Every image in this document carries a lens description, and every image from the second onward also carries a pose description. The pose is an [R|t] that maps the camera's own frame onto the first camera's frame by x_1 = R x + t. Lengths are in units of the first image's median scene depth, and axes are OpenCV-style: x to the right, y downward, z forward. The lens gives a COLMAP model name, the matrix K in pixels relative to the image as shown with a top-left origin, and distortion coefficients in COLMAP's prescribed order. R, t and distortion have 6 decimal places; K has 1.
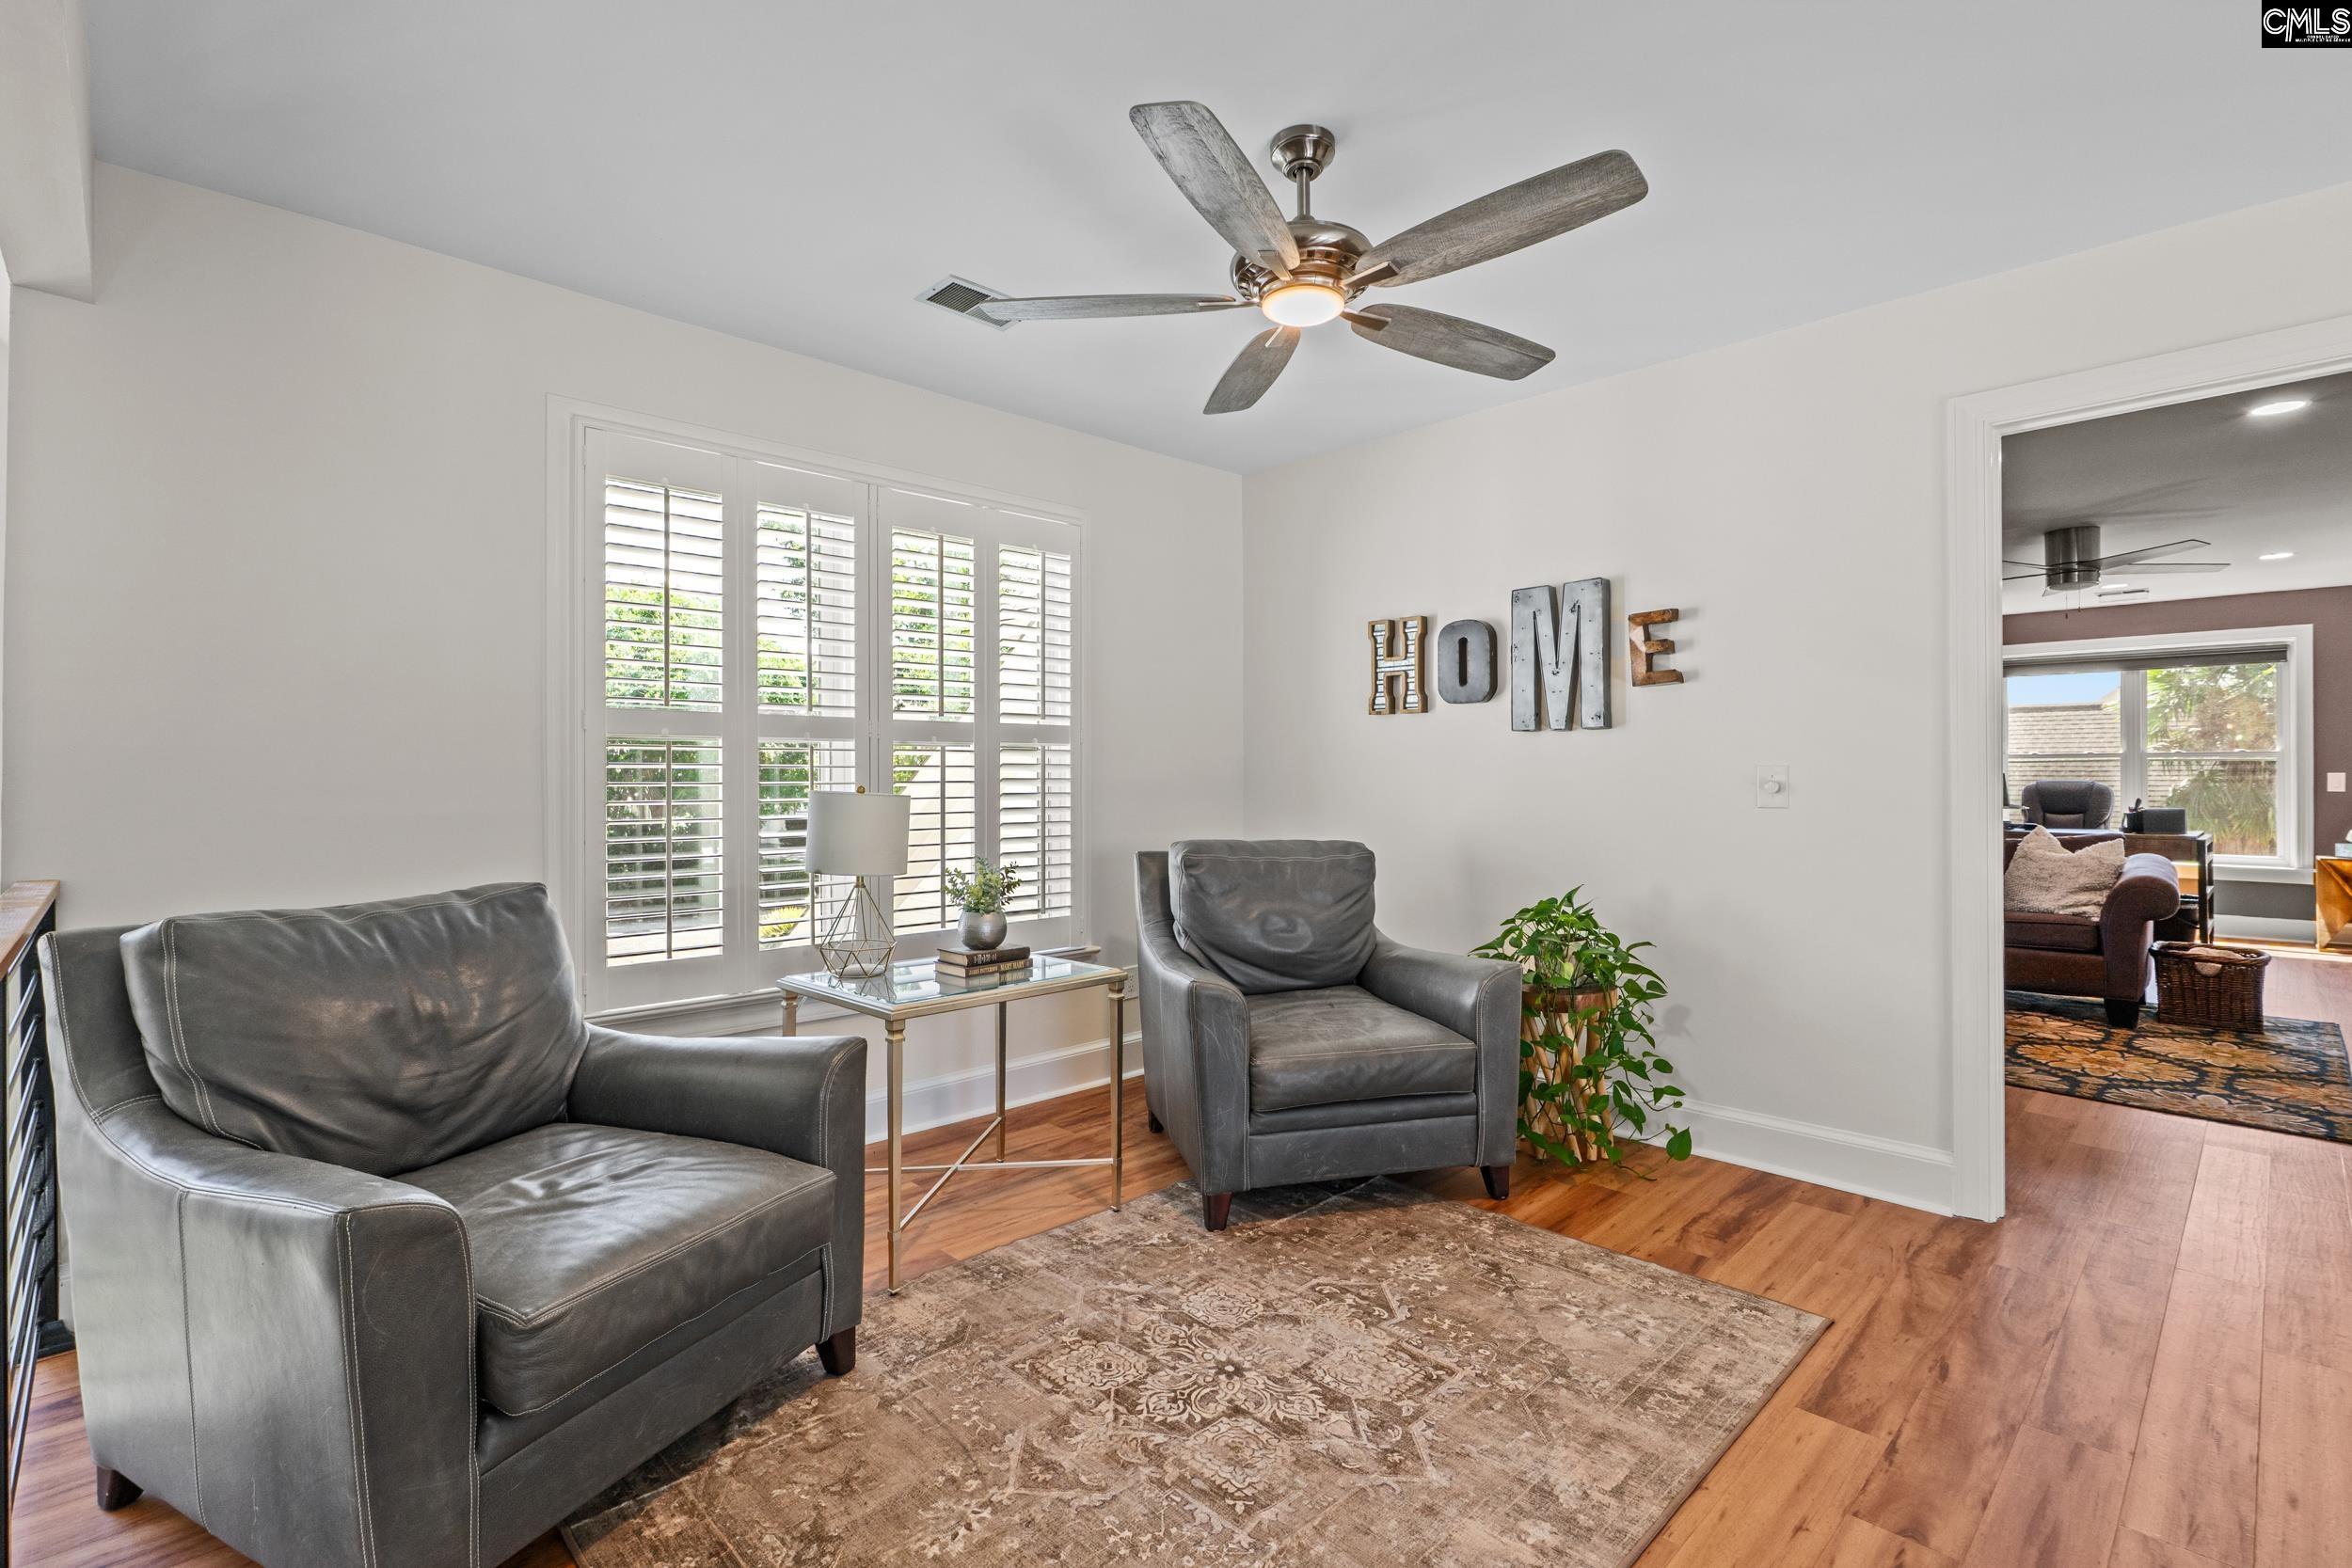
lens RADIAL K [[1076.5, 0, 1173.2], [0, 1076.5, 781.6], [0, 0, 1]] dist [-0.008352, 0.000064]
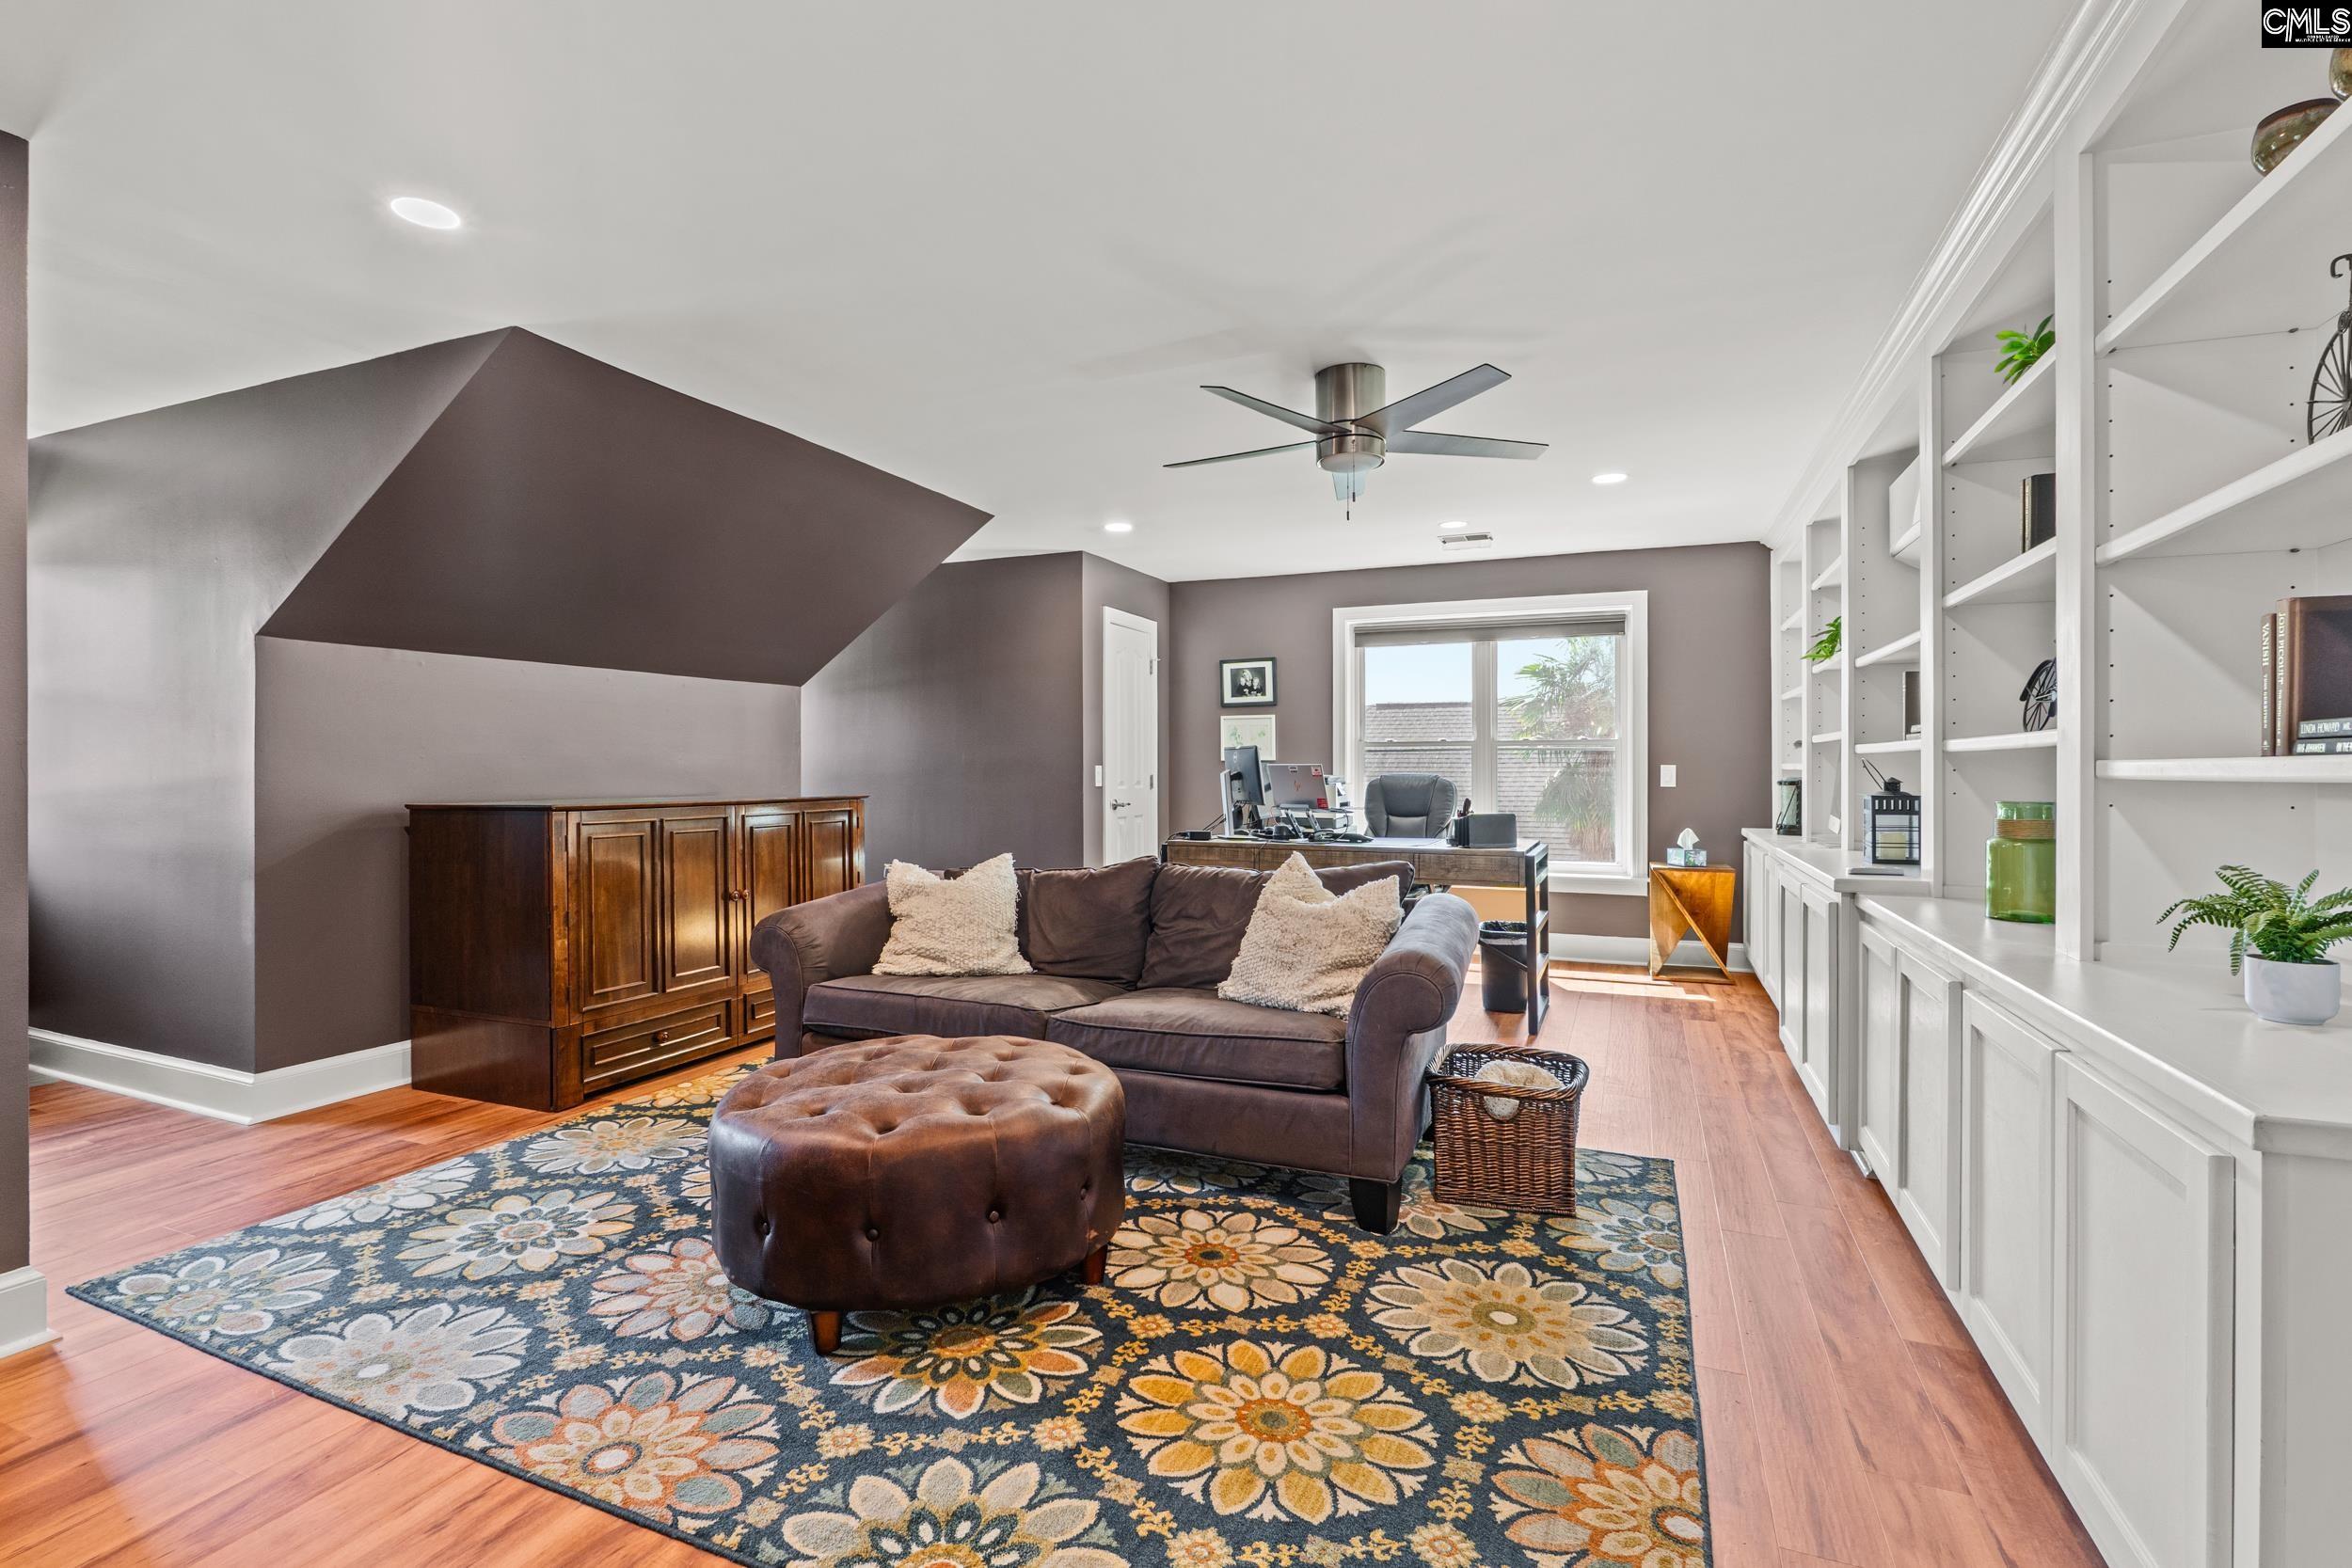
lens RADIAL K [[1076.5, 0, 1169.1], [0, 1076.5, 782.9], [0, 0, 1]] dist [-0.008352, 0.000064]
pose [[0.922180, -0.005007, 0.386729, 0.397332], [0.001108, 0.999946, 0.010304, -0.002882], [-0.386760, -0.009074, 0.922136, 0.367745]]
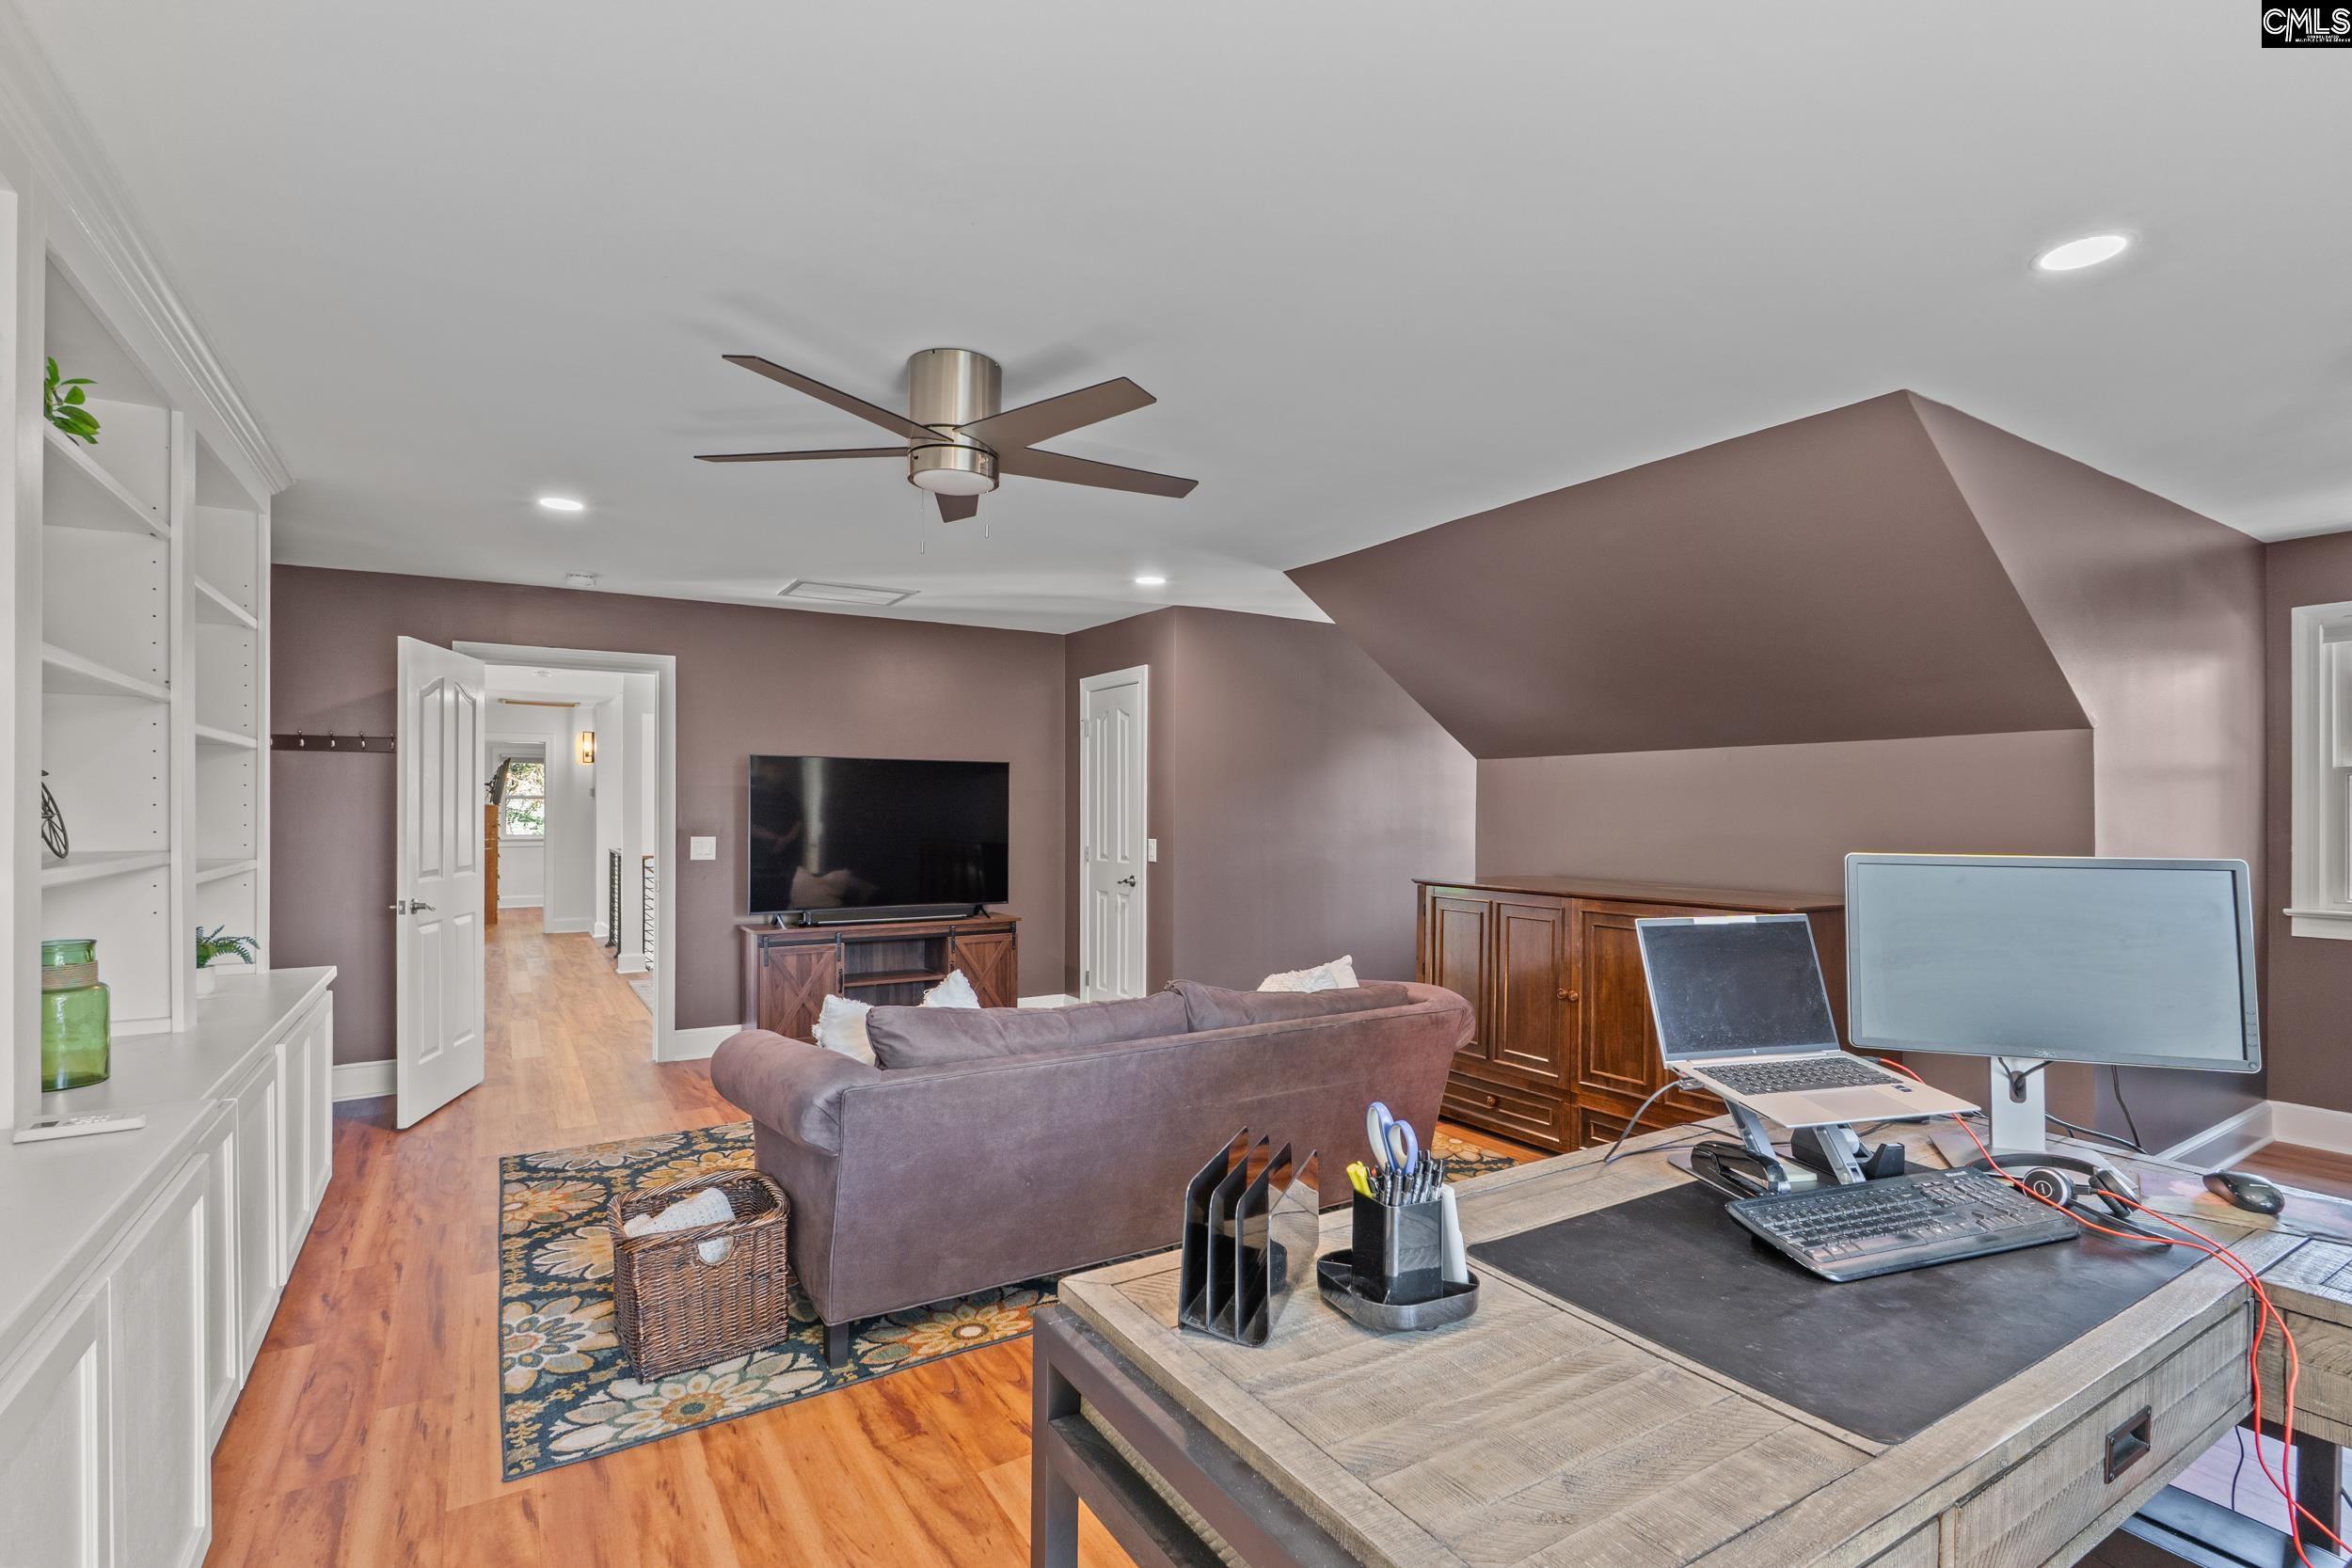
lens RADIAL K [[1076.5, 0, 1170.8], [0, 1076.5, 807.9], [0, 0, 1]] dist [-0.008352, 0.000064]
pose [[-0.204020, -0.003484, -0.978961, 1.019960], [-0.005595, 0.999981, -0.002393, -0.029914], [0.978951, 0.004990, -0.204035, 0.942056]]
